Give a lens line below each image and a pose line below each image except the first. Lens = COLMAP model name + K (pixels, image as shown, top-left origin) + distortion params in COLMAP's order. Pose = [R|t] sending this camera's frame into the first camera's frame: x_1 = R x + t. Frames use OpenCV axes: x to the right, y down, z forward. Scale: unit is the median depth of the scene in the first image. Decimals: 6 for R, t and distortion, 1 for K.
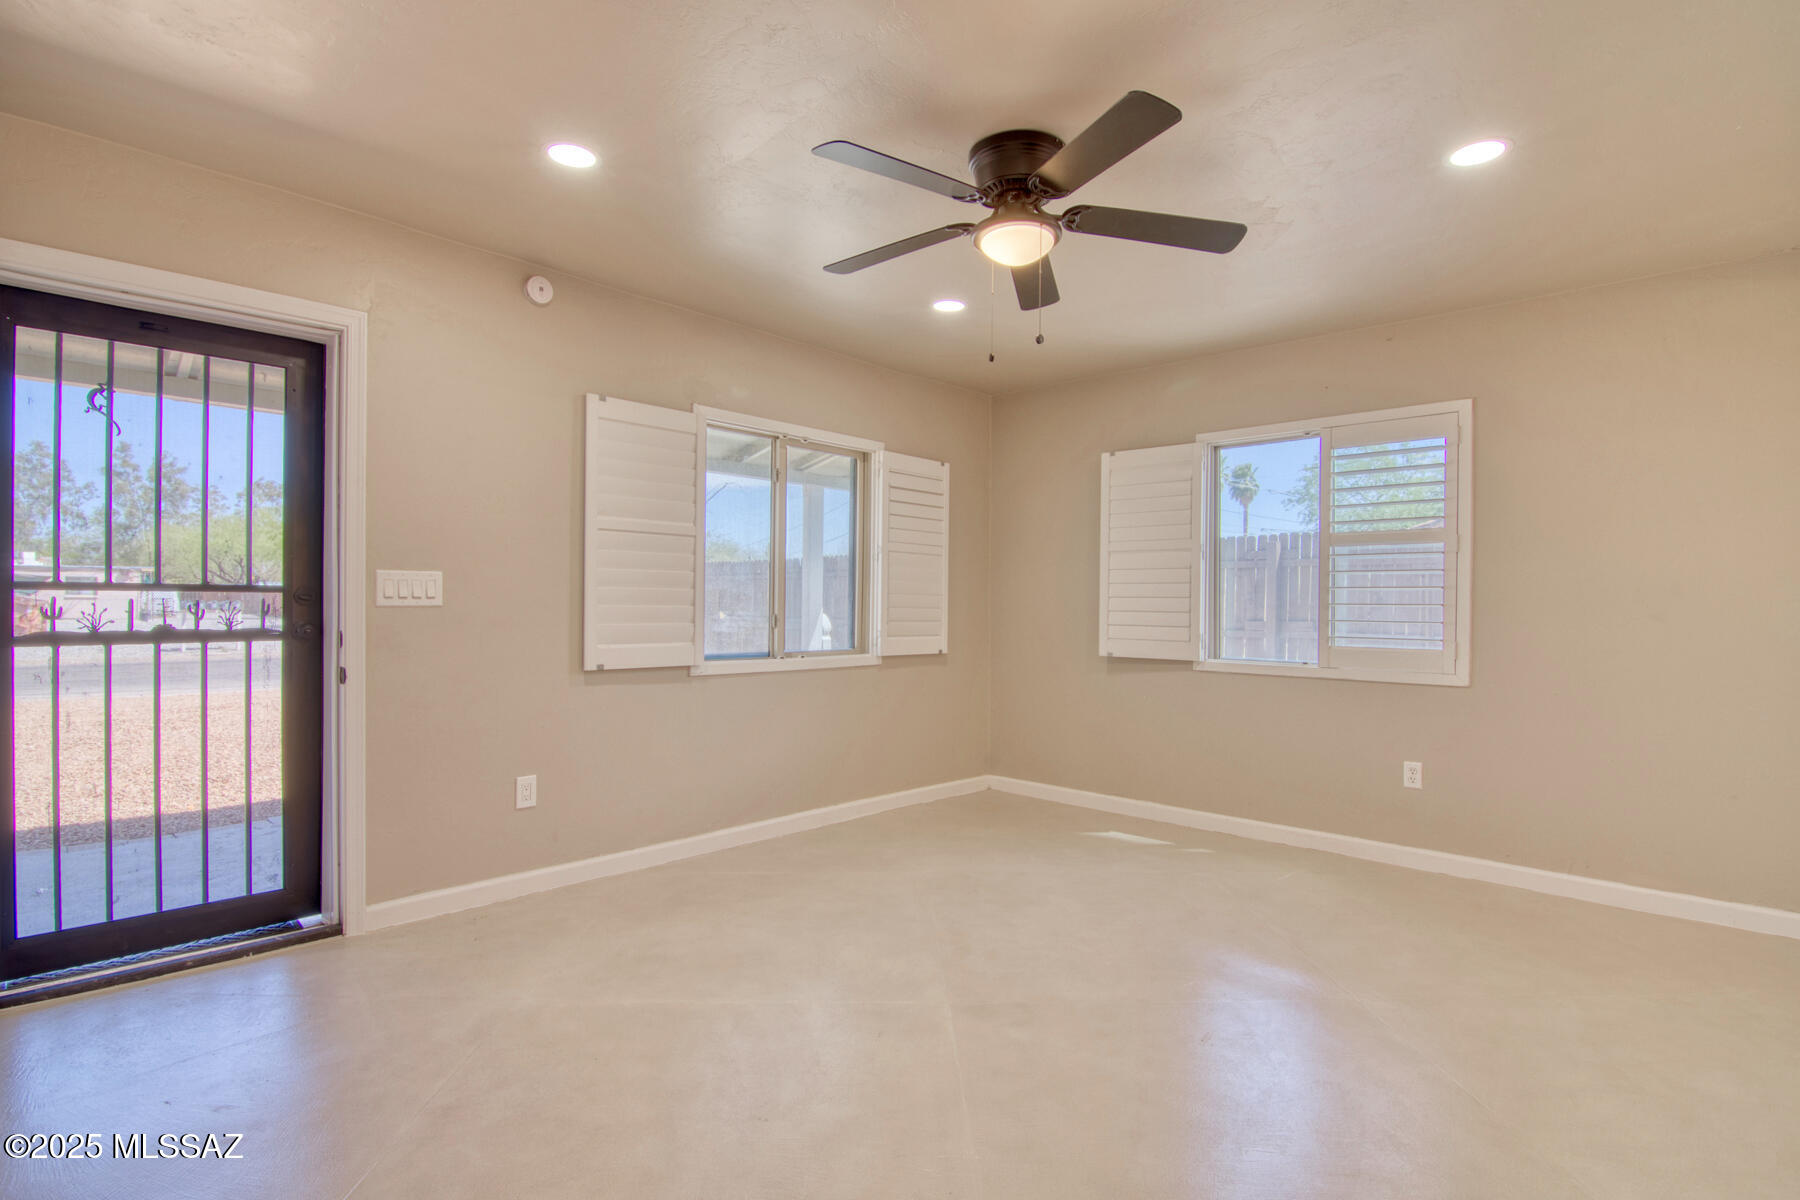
lens RADIAL K [[866.1, 0, 897.7], [0, 866.1, 609.7], [0, 0, 1]] dist [-0.001602, -0.013256]
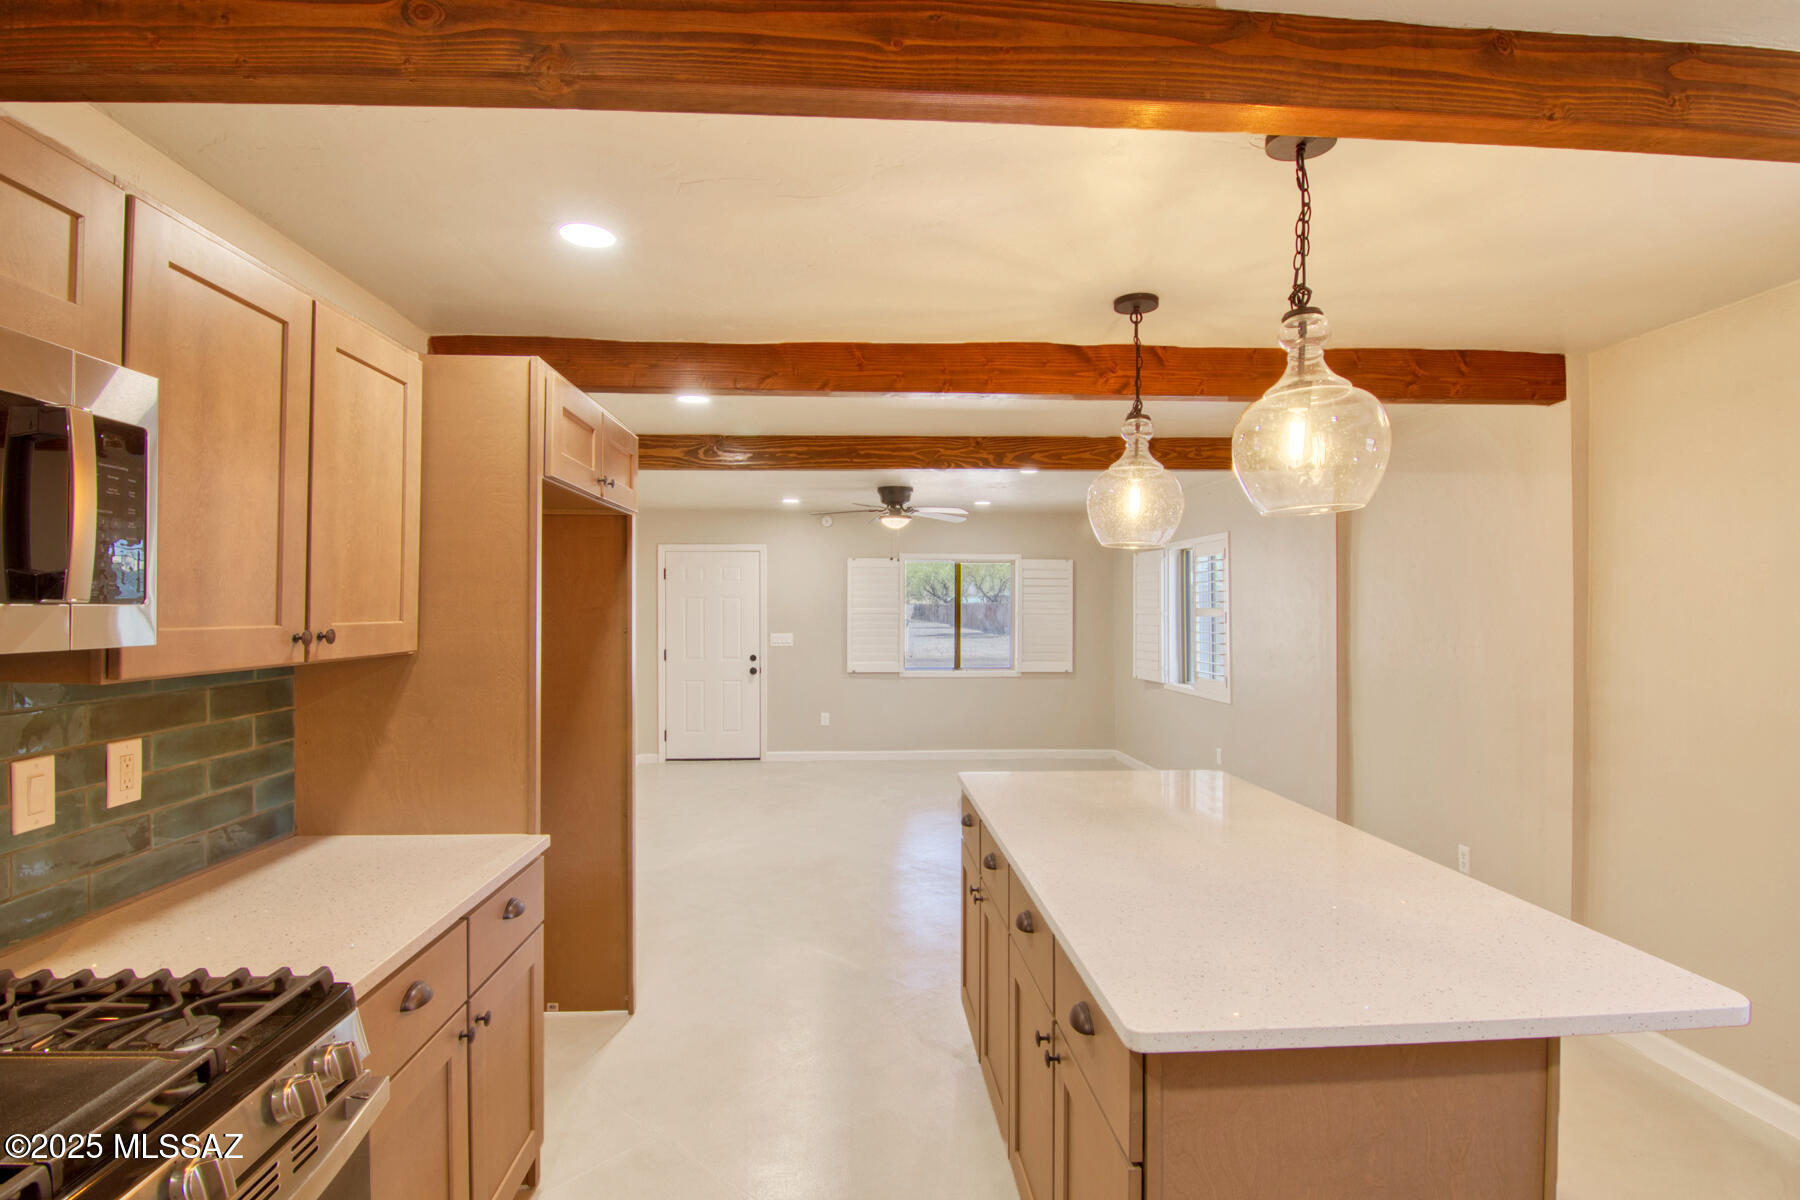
lens RADIAL K [[866.1, 0, 897.7], [0, 866.1, 609.7], [0, 0, 1]] dist [-0.001602, -0.013256]
pose [[0.736302, -0.006391, -0.676623, 1.380863], [0.002330, 0.999973, -0.006910, -0.087367], [0.676649, 0.003512, 0.736297, -0.689848]]
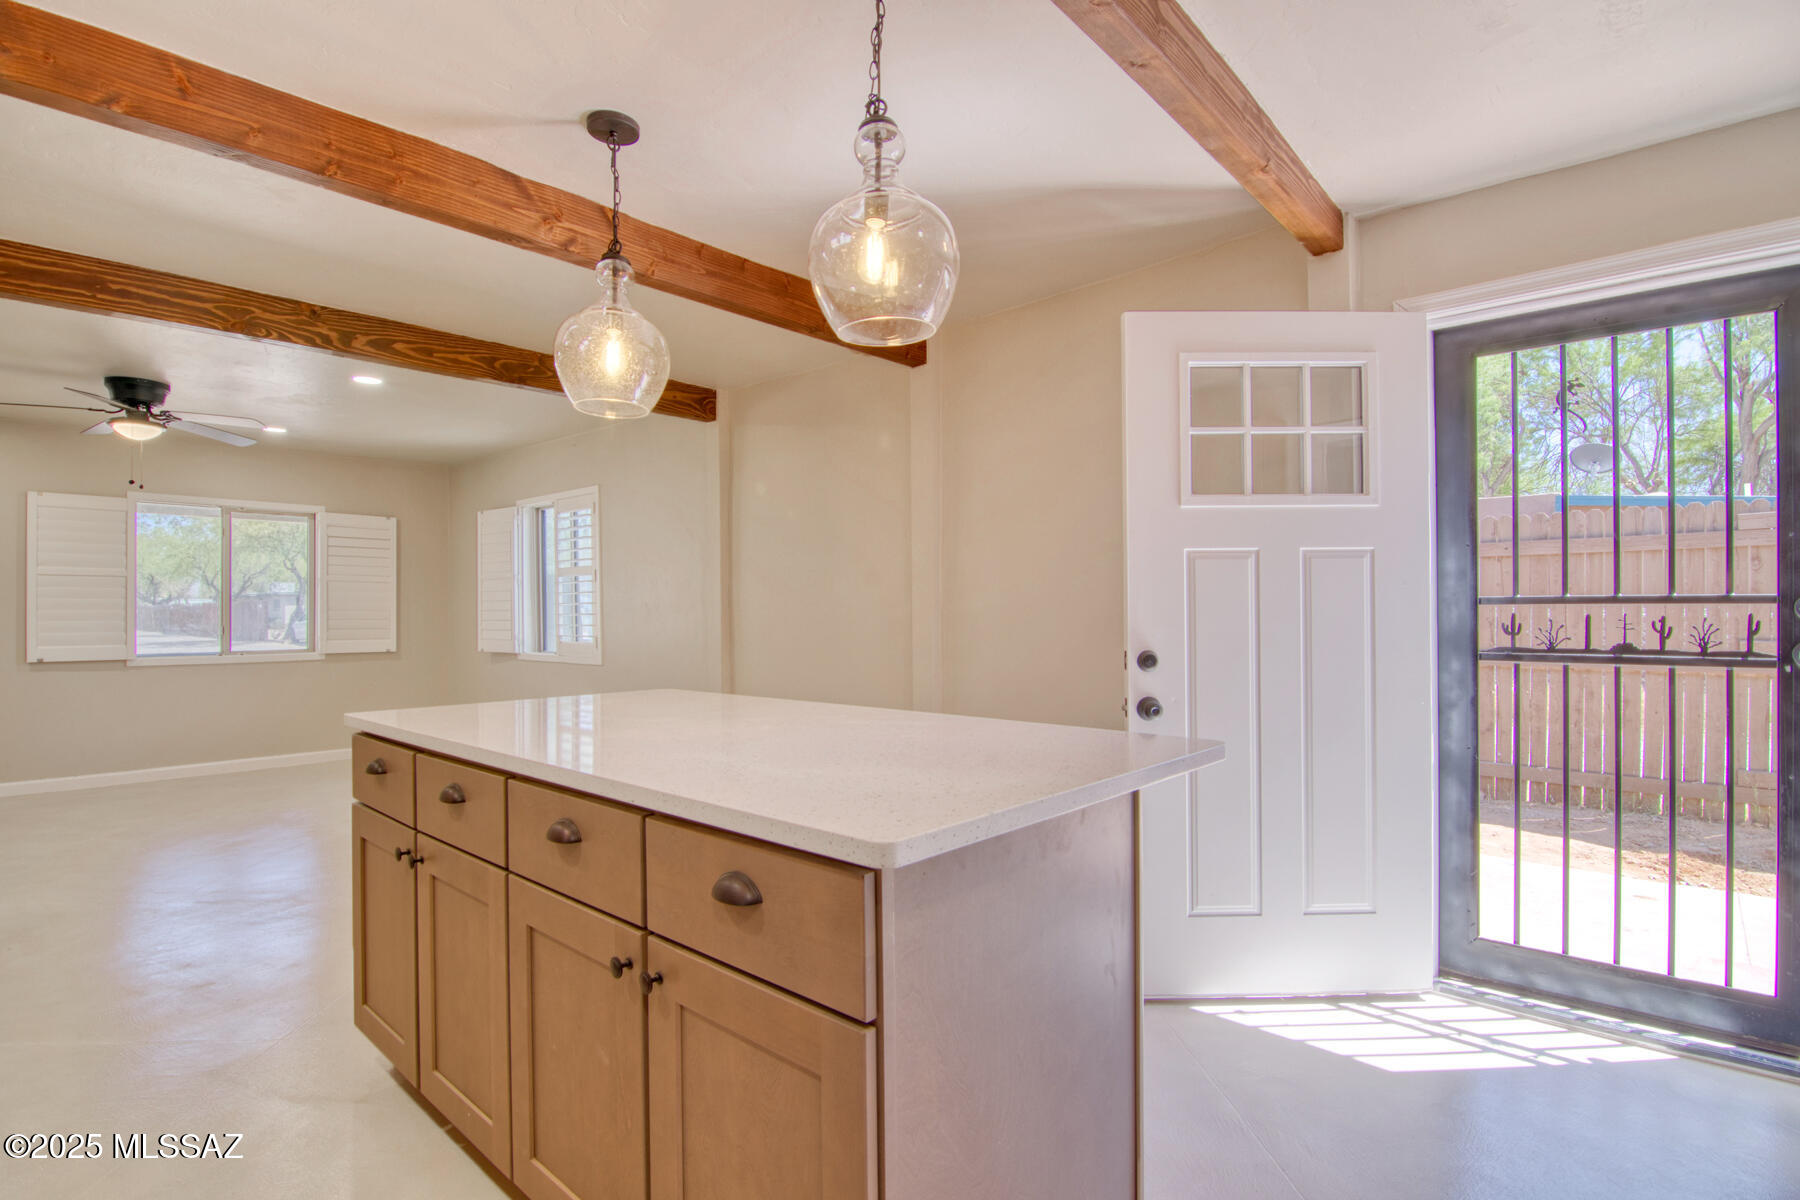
lens RADIAL K [[866.1, 0, 897.7], [0, 866.1, 609.7], [0, 0, 1]] dist [-0.001602, -0.013256]
pose [[0.999492, -0.012827, 0.029178, 1.221255], [0.013014, 0.999896, -0.006245, 0.002620], [-0.029095, 0.006622, 0.999555, -0.644102]]
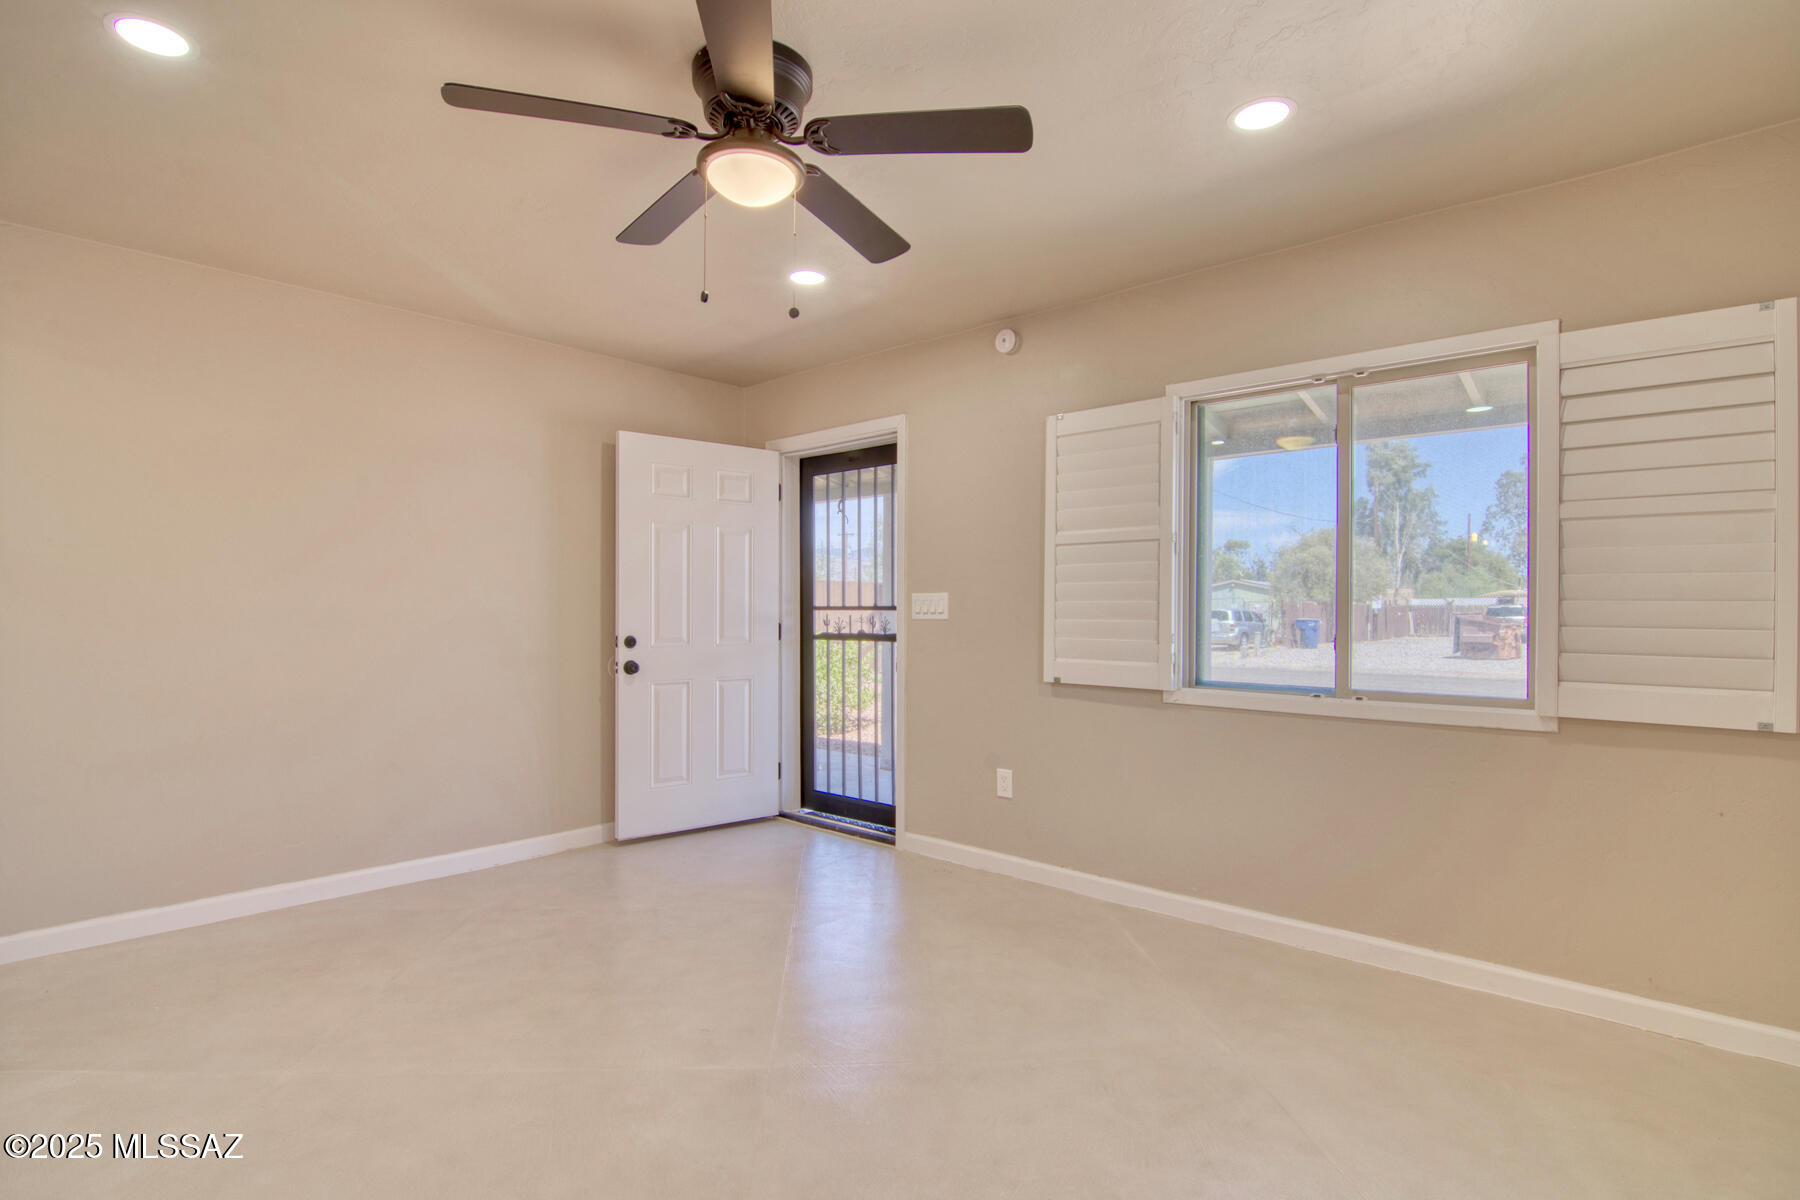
lens RADIAL K [[866.1, 0, 897.7], [0, 866.1, 609.7], [0, 0, 1]] dist [-0.001602, -0.013256]
pose [[0.039115, -0.013841, -0.999139, 0.675354], [-0.012831, 0.999815, -0.014353, 0.000607], [0.999152, 0.013381, 0.038930, 0.778153]]
